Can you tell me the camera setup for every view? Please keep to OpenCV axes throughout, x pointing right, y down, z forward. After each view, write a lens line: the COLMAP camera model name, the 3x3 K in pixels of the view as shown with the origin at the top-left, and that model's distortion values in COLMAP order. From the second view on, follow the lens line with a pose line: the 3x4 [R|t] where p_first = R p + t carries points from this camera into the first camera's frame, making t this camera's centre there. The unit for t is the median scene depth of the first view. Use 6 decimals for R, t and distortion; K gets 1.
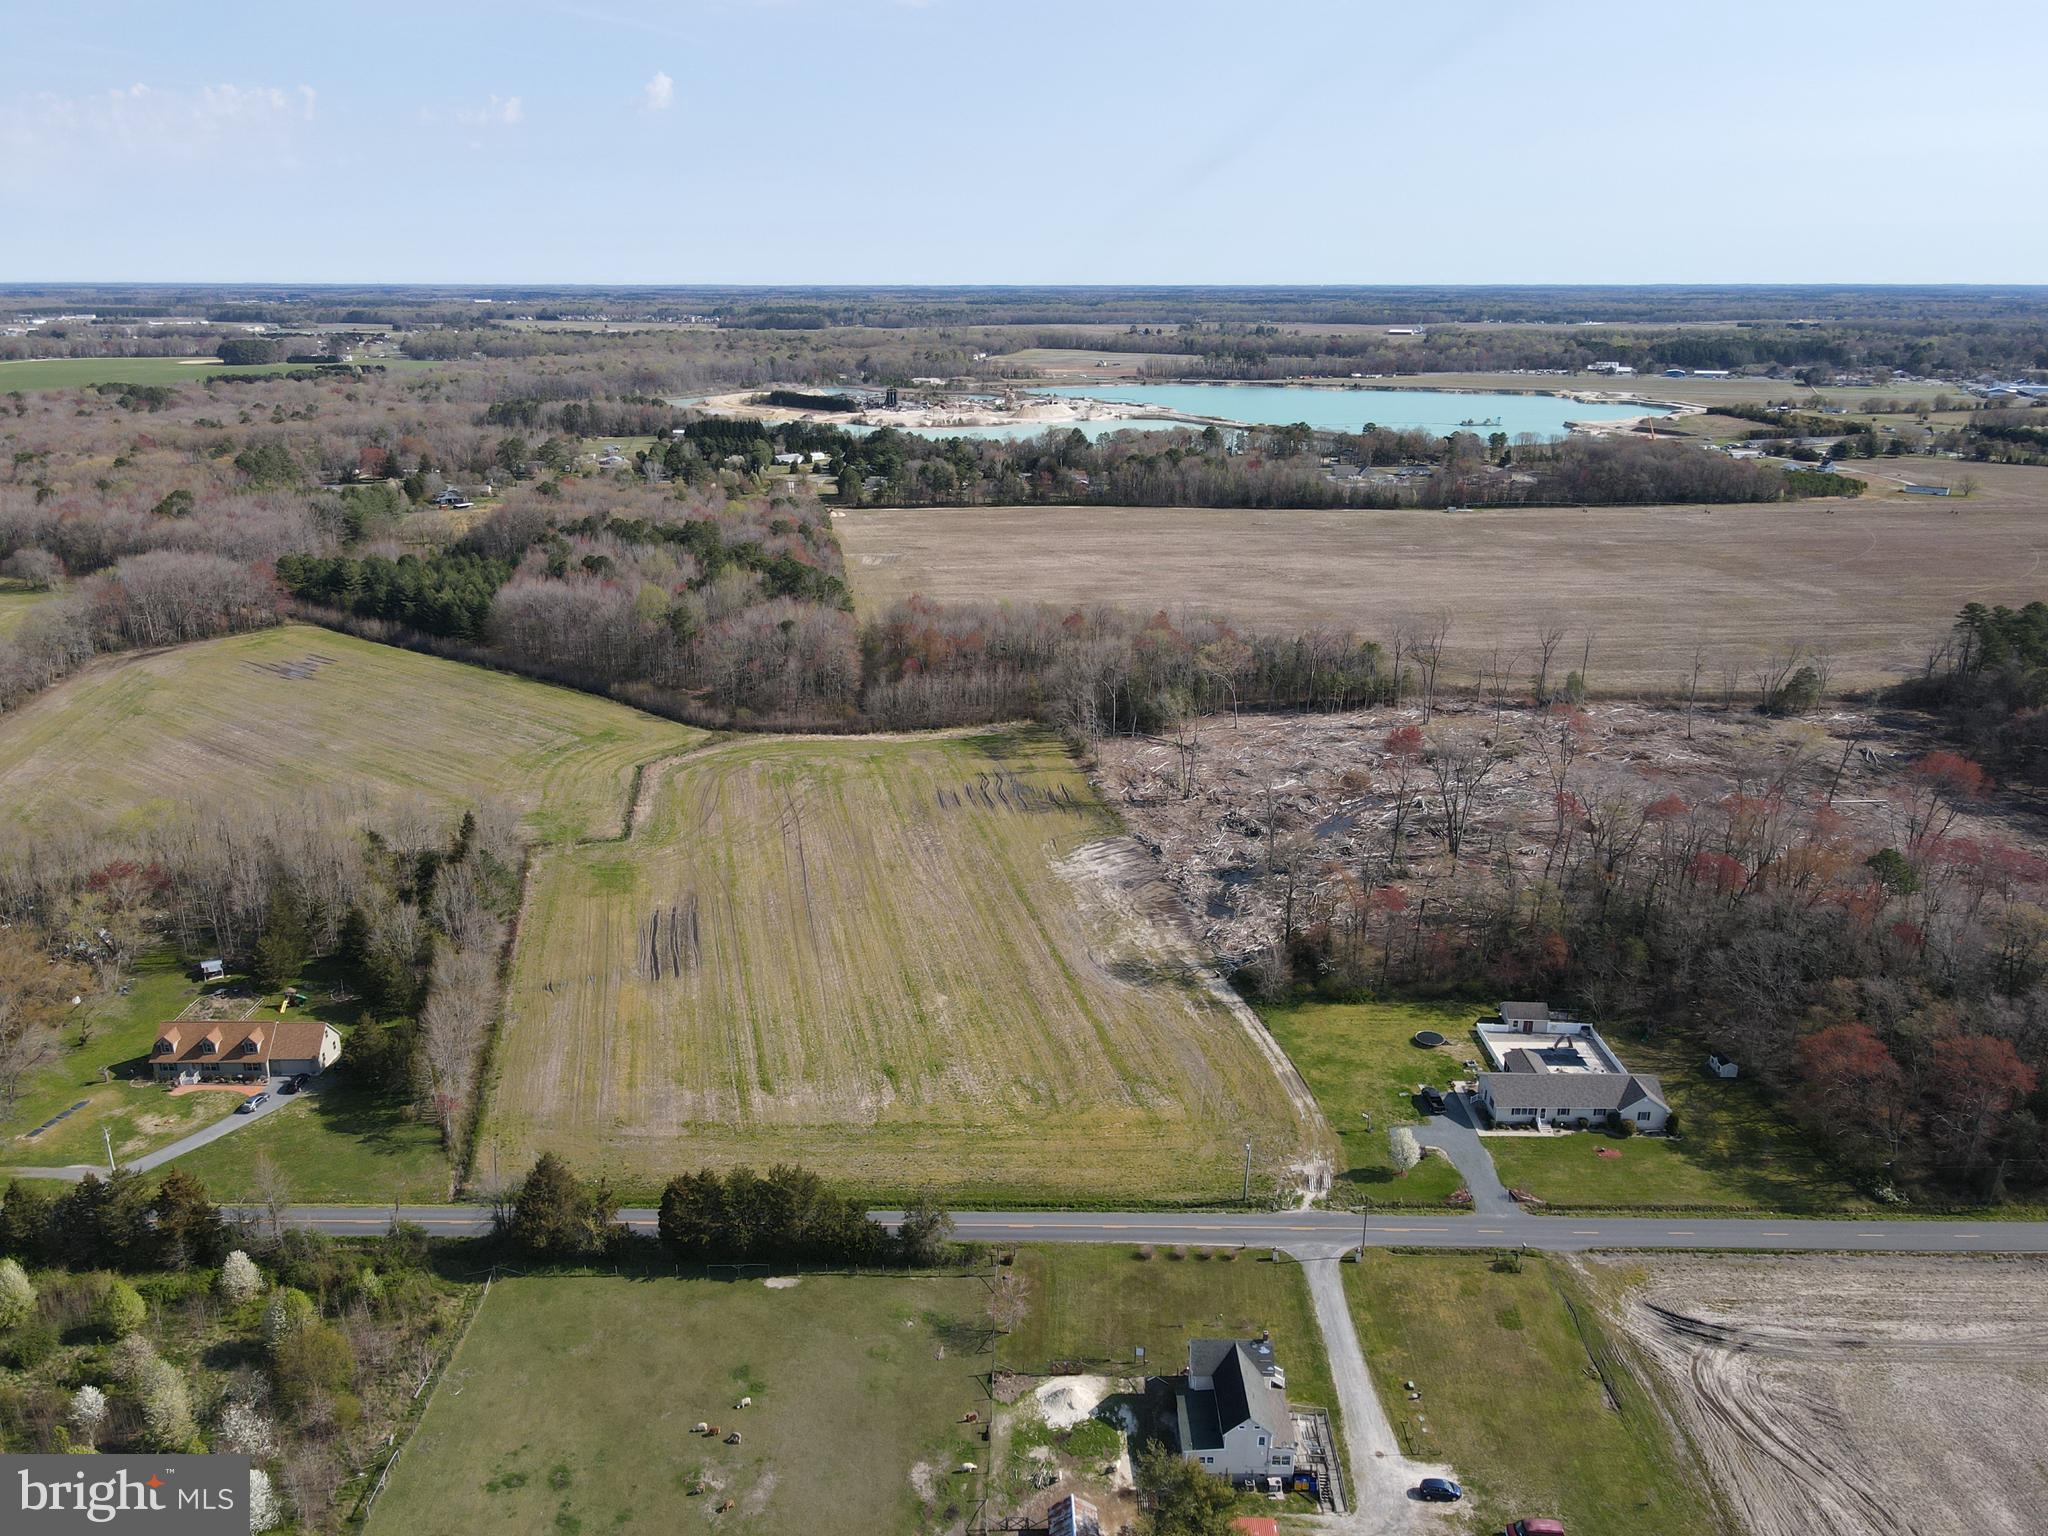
lens RADIAL K [[1504.6, 0, 1012.2], [0, 1504.6, 786.6], [0, 0, 1]] dist [-0.009942, 0.033764]
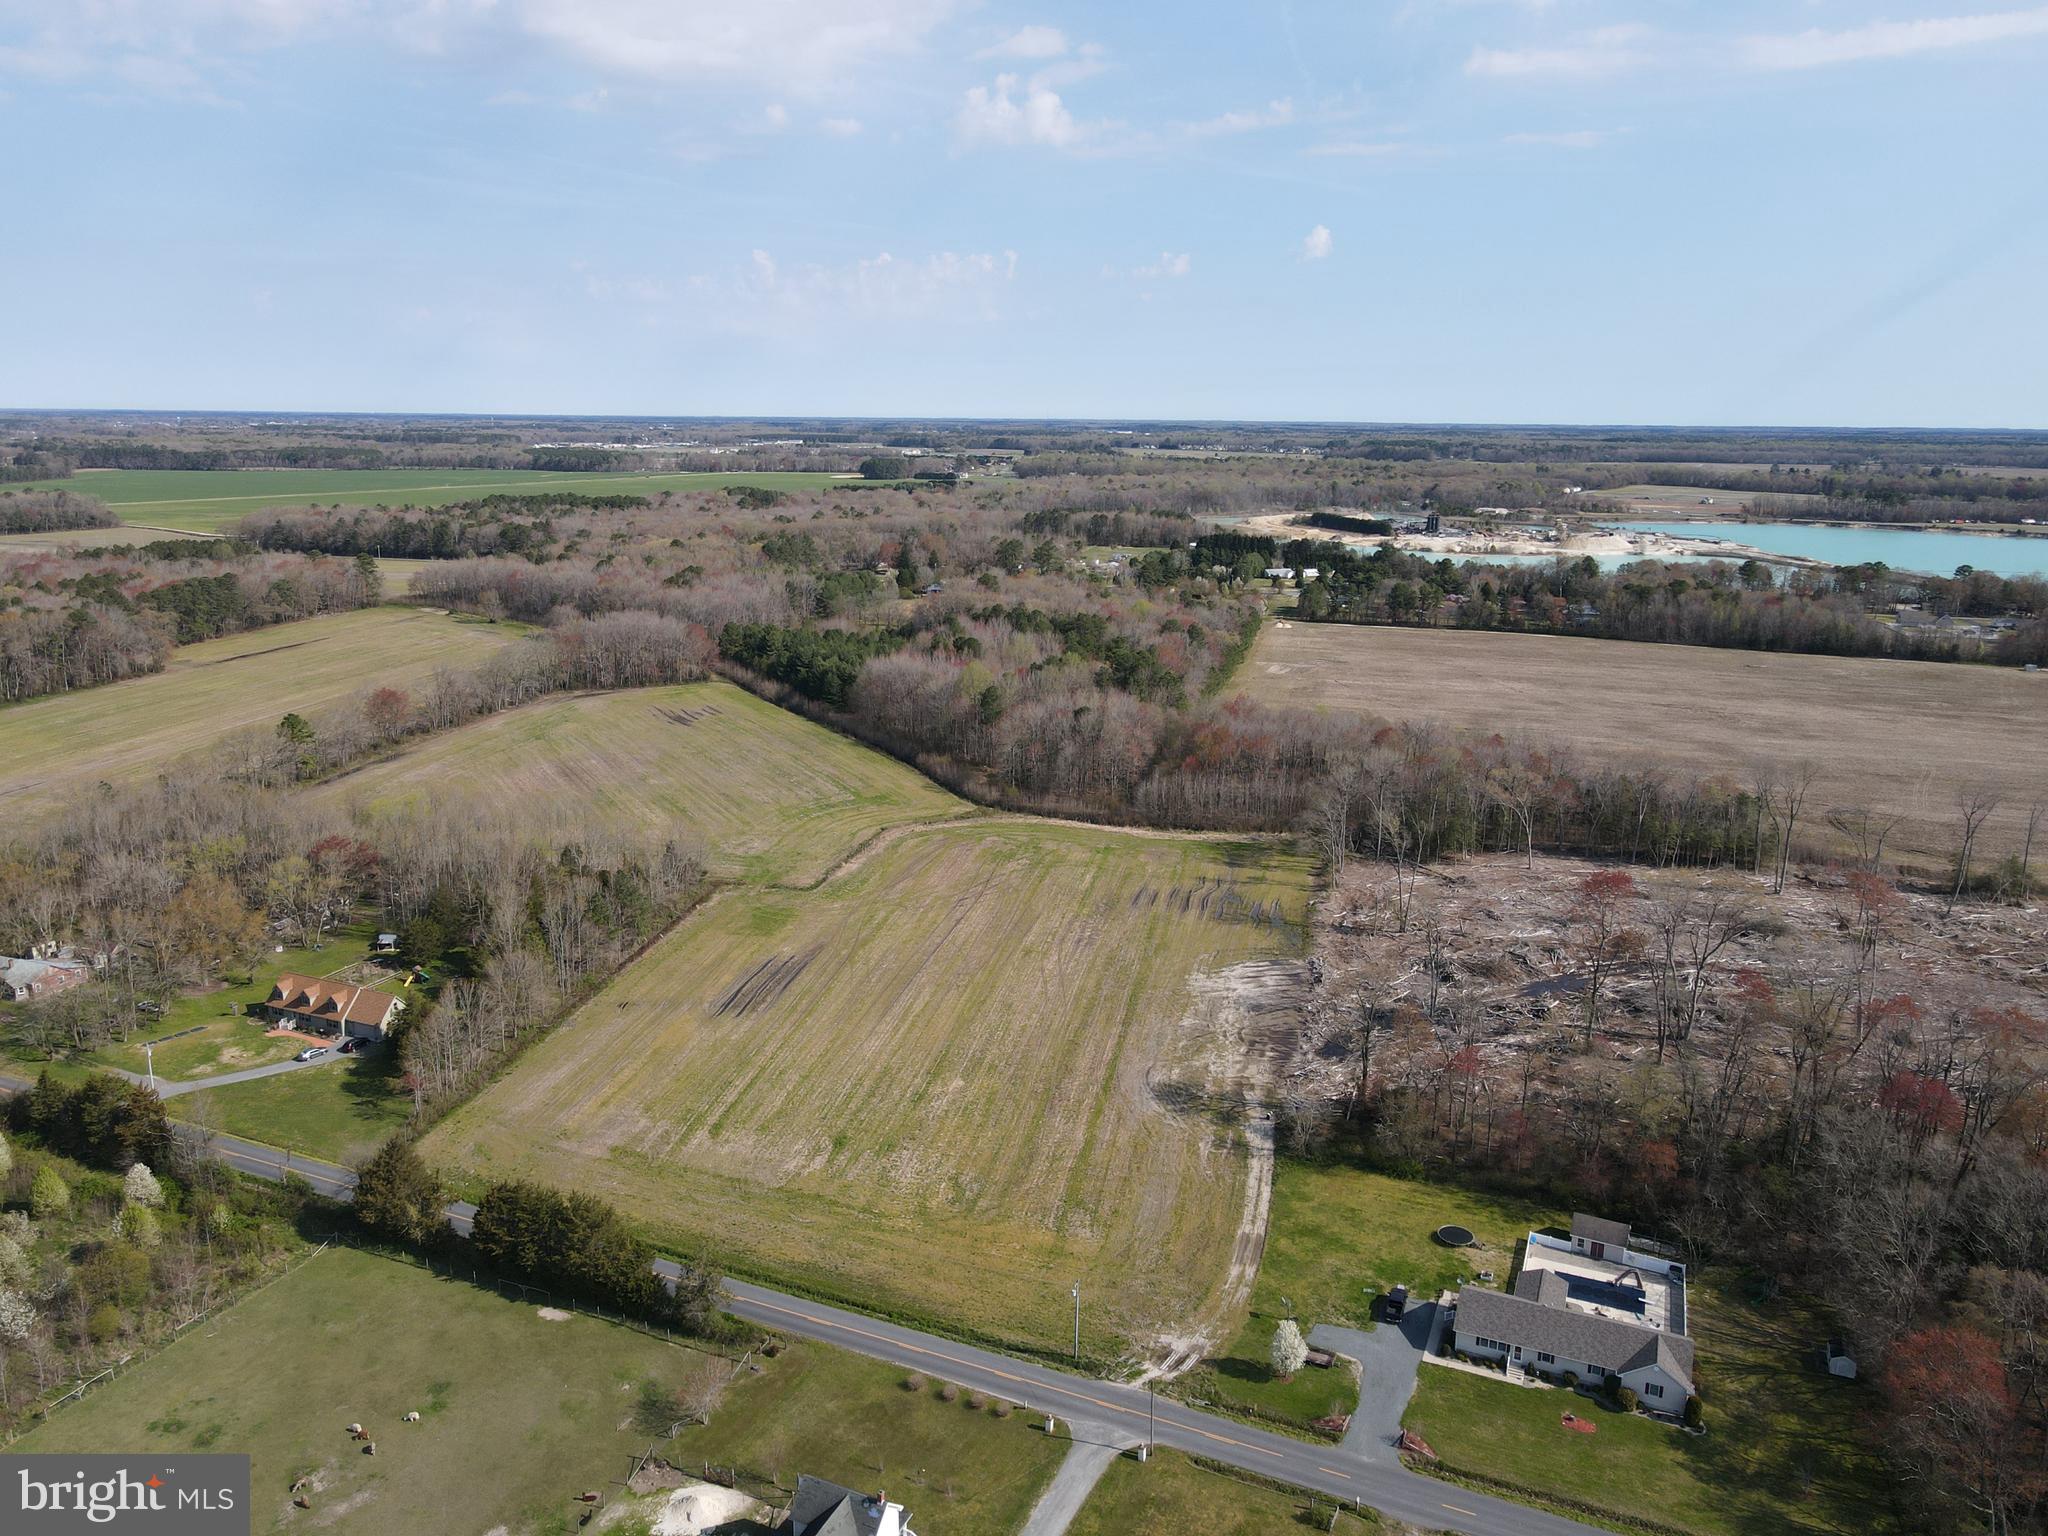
lens RADIAL K [[1504.6, 0, 1009.7], [0, 1504.6, 769.7], [0, 0, 1]] dist [-0.009942, 0.033764]
pose [[0.916474, 0.099642, -0.387489, 0.202690], [-0.136298, 0.988316, -0.068225, 0.004697], [0.376163, 0.115340, 0.919347, 0.081485]]
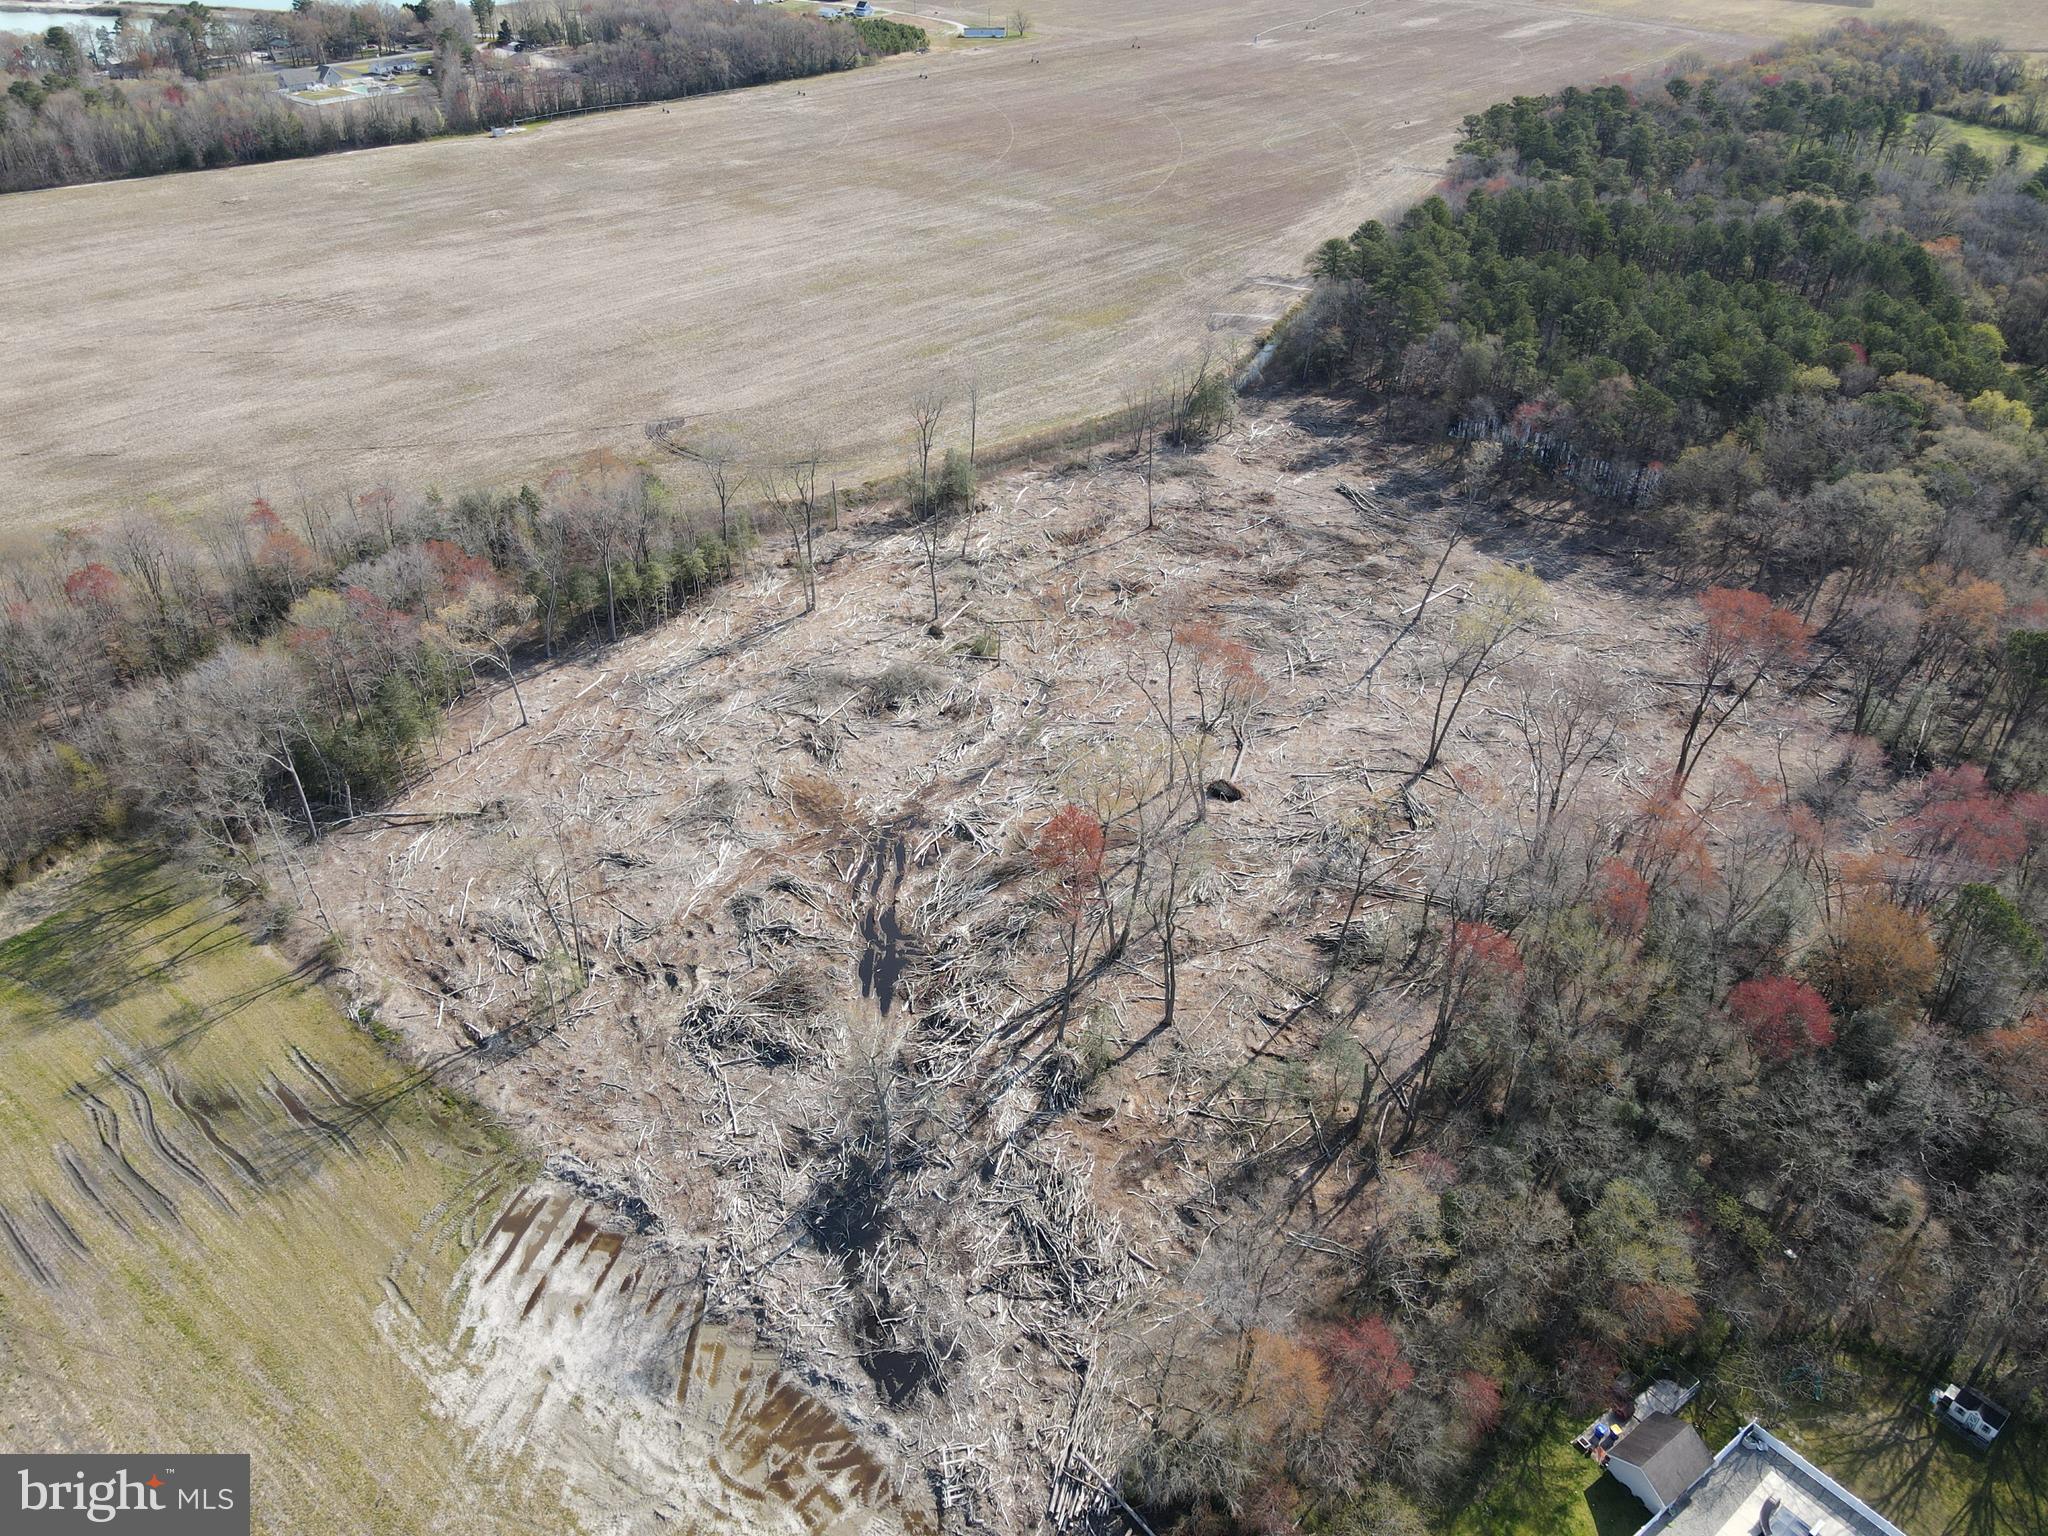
lens RADIAL K [[1504.6, 0, 1012.7], [0, 1504.6, 779.5], [0, 0, 1]] dist [-0.009942, 0.033764]
pose [[0.774082, -0.357863, 0.522236, -0.006817], [0.204833, 0.922110, 0.328264, -0.162187], [-0.599033, -0.147133, 0.787091, 0.457504]]
